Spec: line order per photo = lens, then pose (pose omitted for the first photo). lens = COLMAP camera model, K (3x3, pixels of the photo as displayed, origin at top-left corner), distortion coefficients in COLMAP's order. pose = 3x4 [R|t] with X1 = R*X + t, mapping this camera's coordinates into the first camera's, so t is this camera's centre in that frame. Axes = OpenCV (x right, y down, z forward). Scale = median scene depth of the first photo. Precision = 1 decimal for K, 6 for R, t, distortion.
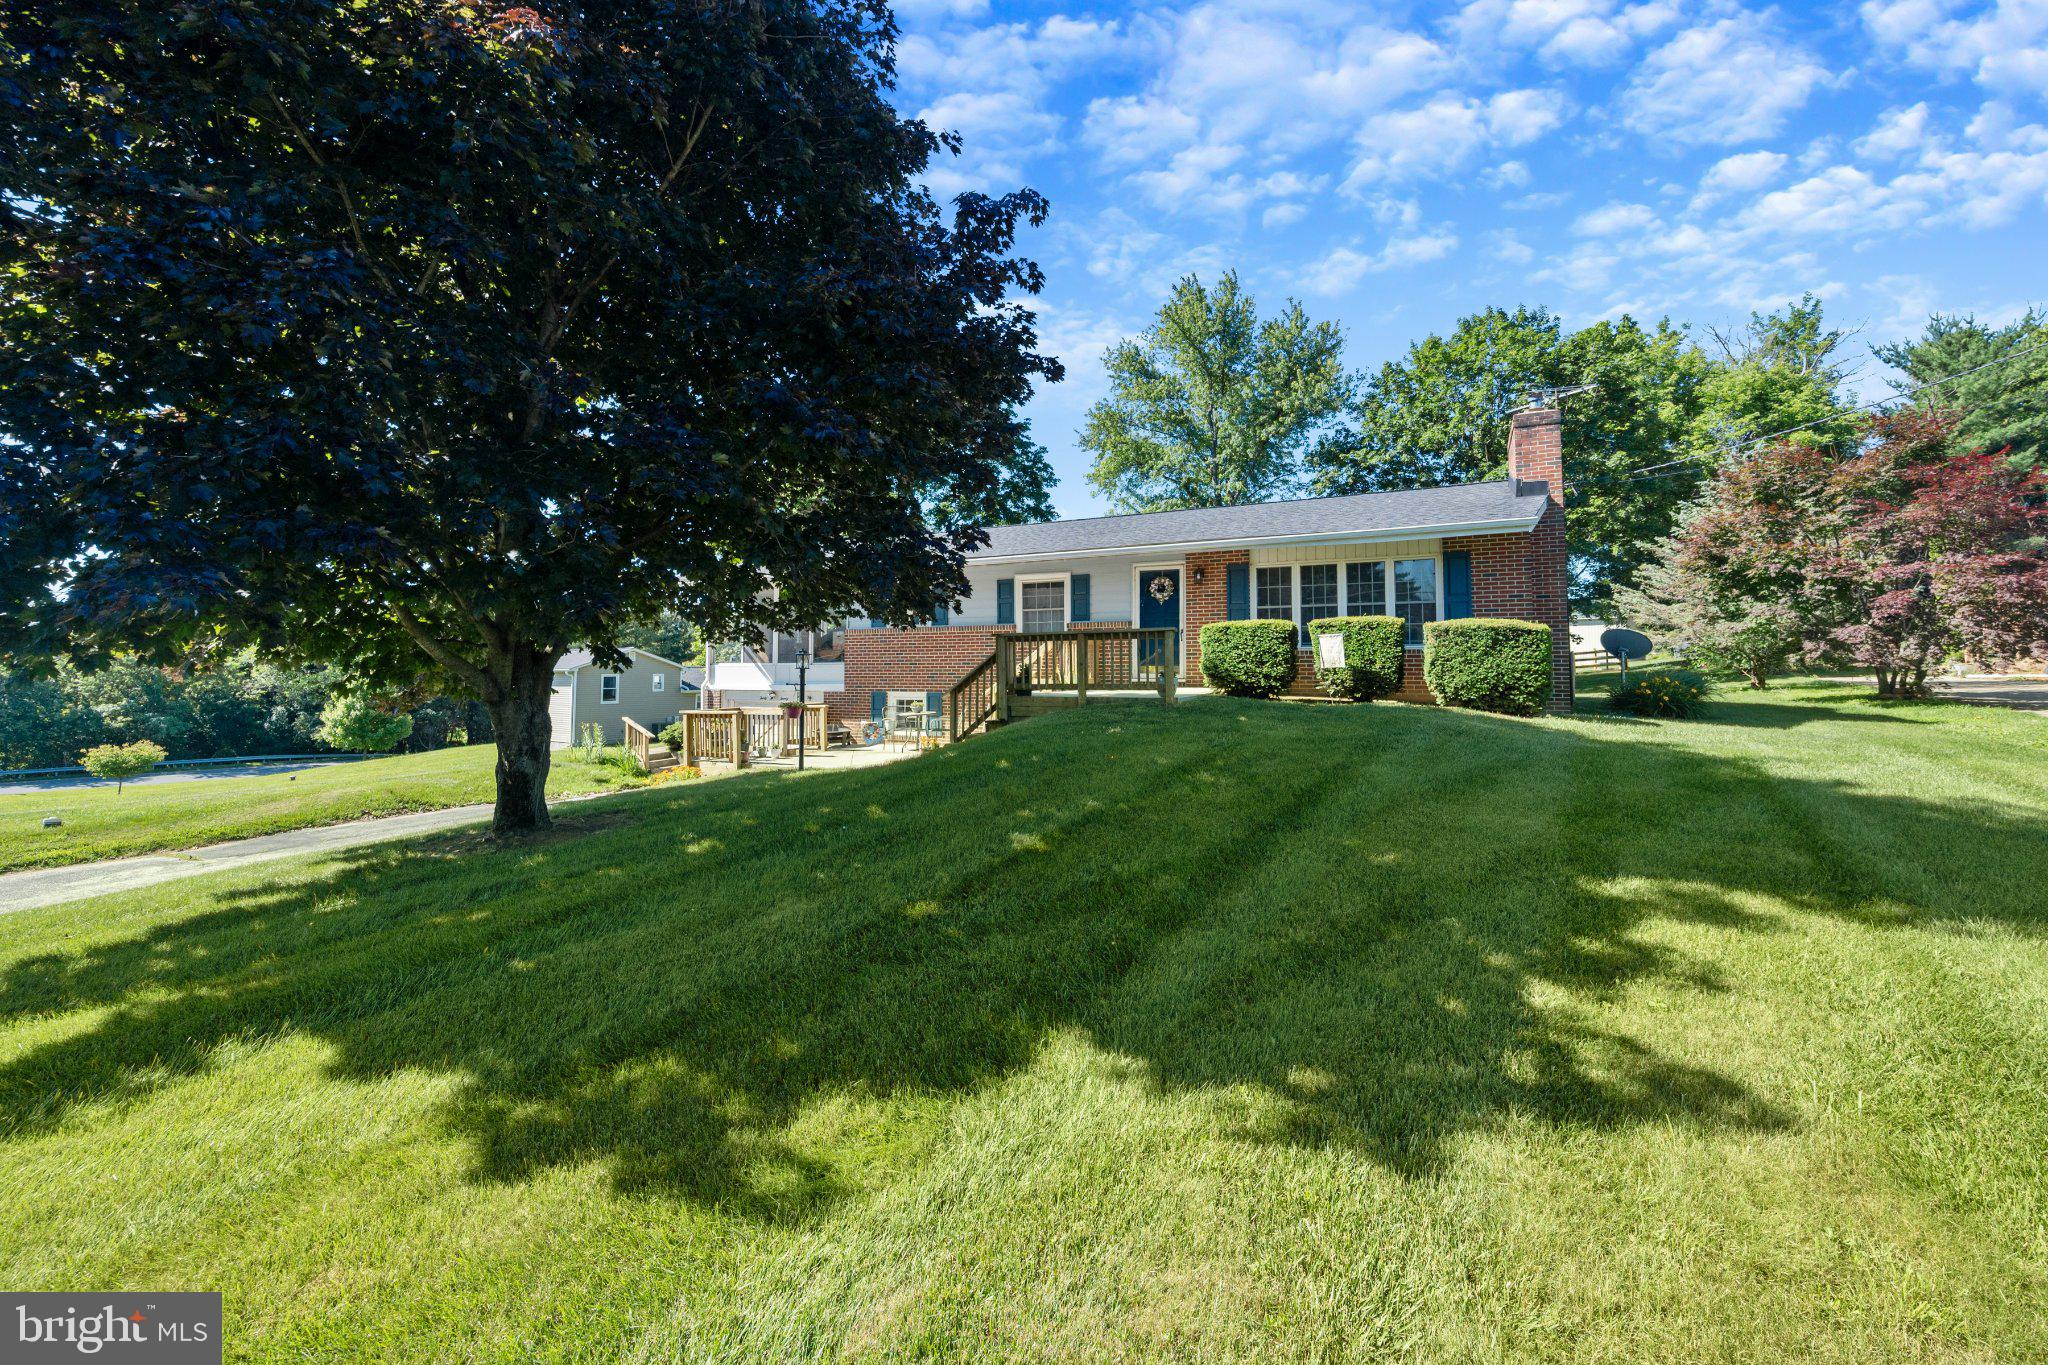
lens RADIAL K [[830.5, 0, 1028.4], [0, 830.5, 631.9], [0, 0, 1]] dist [-0.005297, -0.000310]
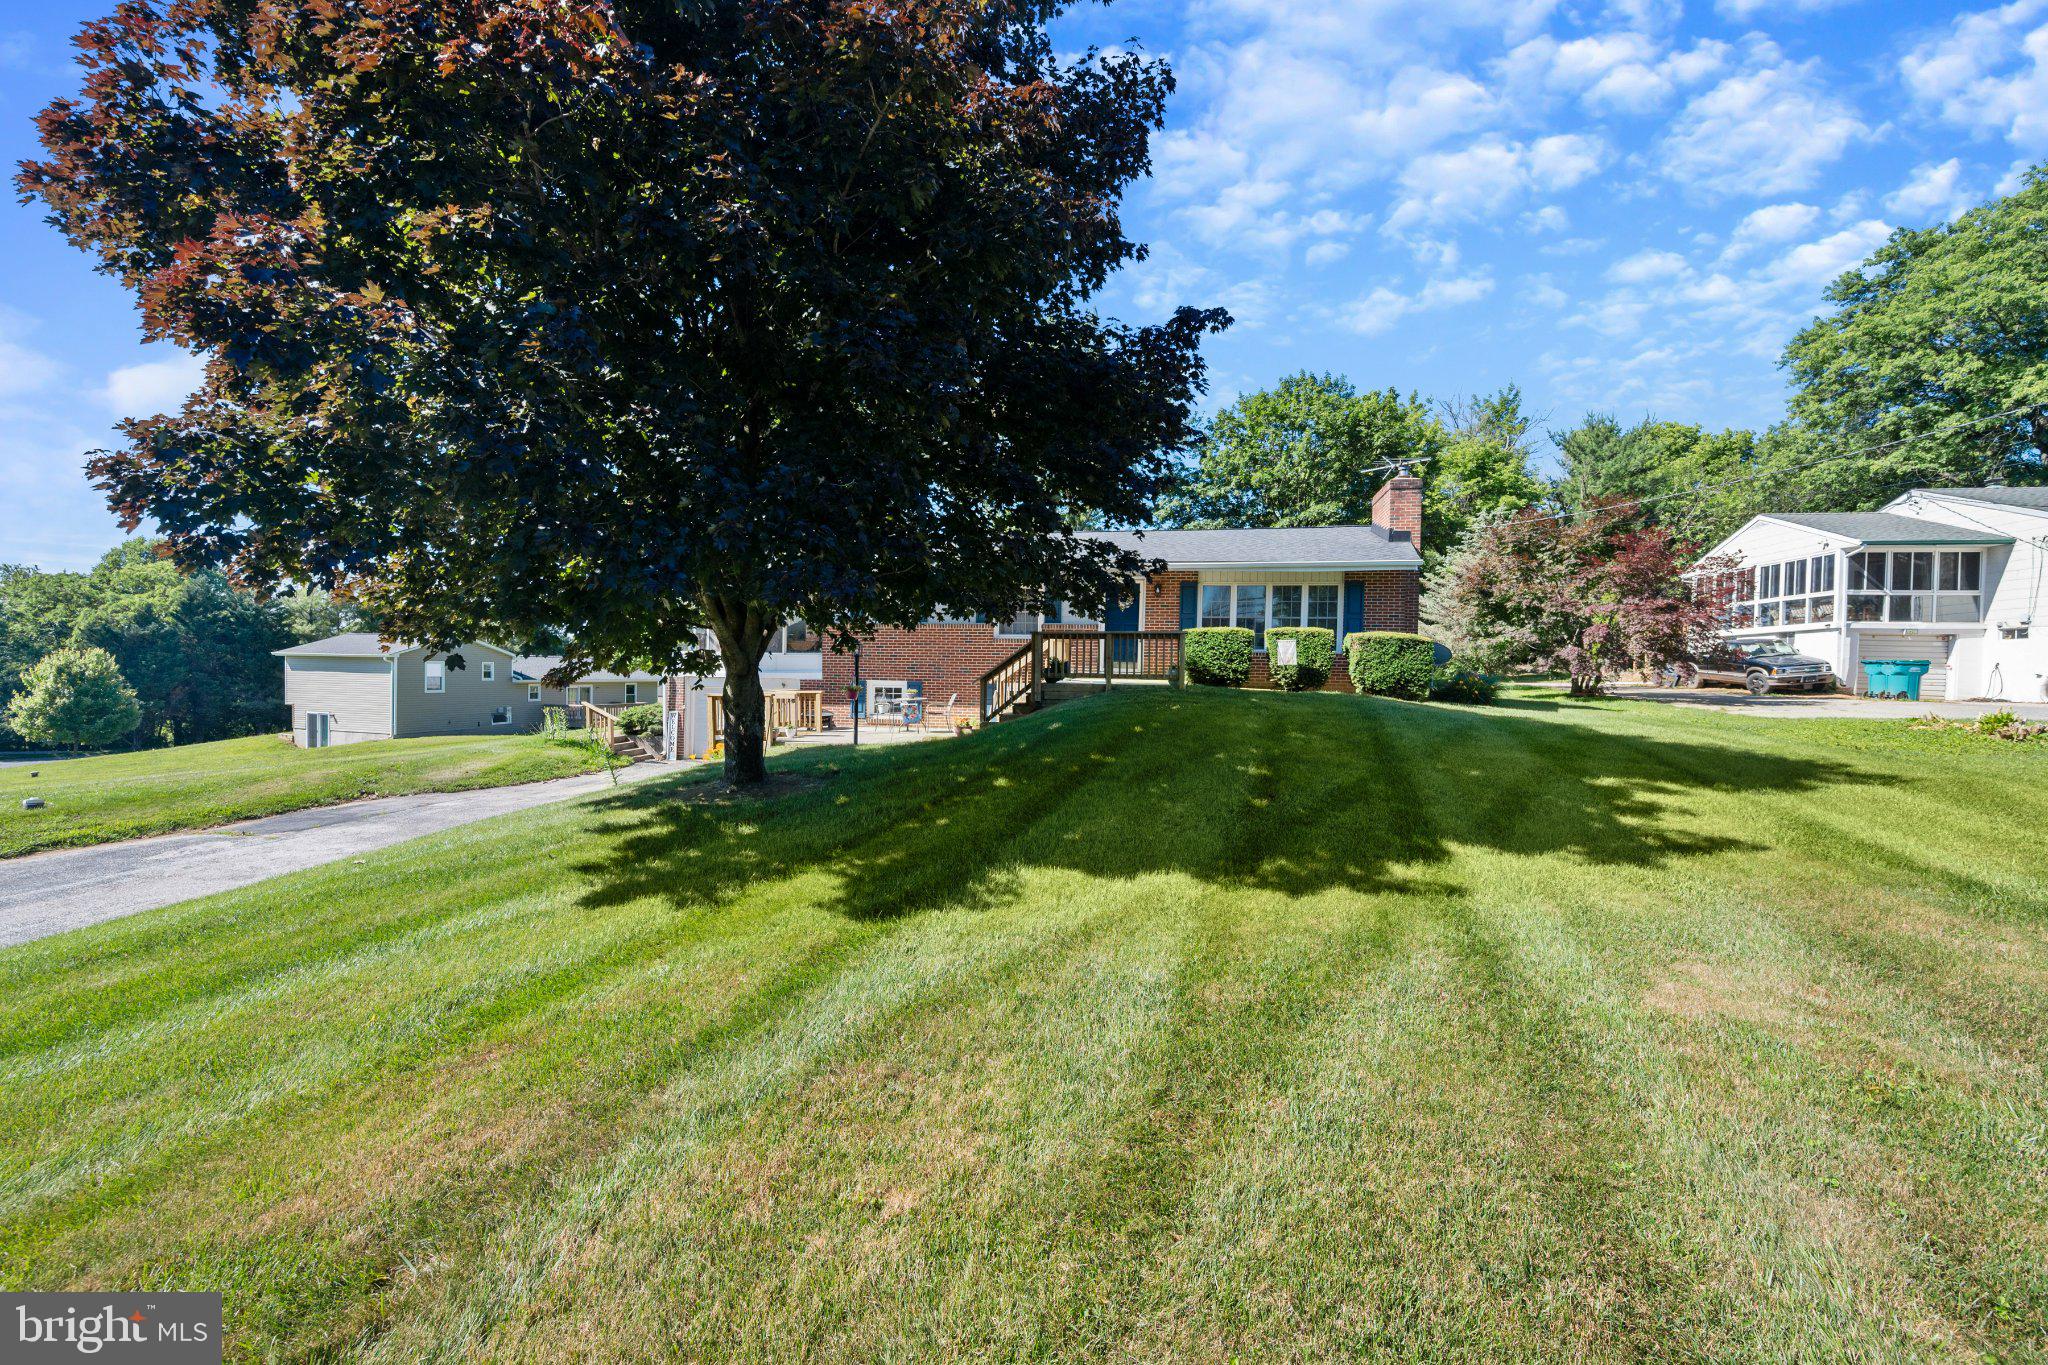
lens RADIAL K [[797.8, 0, 1026.6], [0, 797.8, 689.7], [0, 0, 1]] dist [-0.004783, -0.000344]
pose [[0.967158, 0.013839, 0.253798, -0.233563], [-0.031641, 0.997305, 0.066193, 0.007199], [-0.252198, -0.072050, 0.964990, -0.086749]]
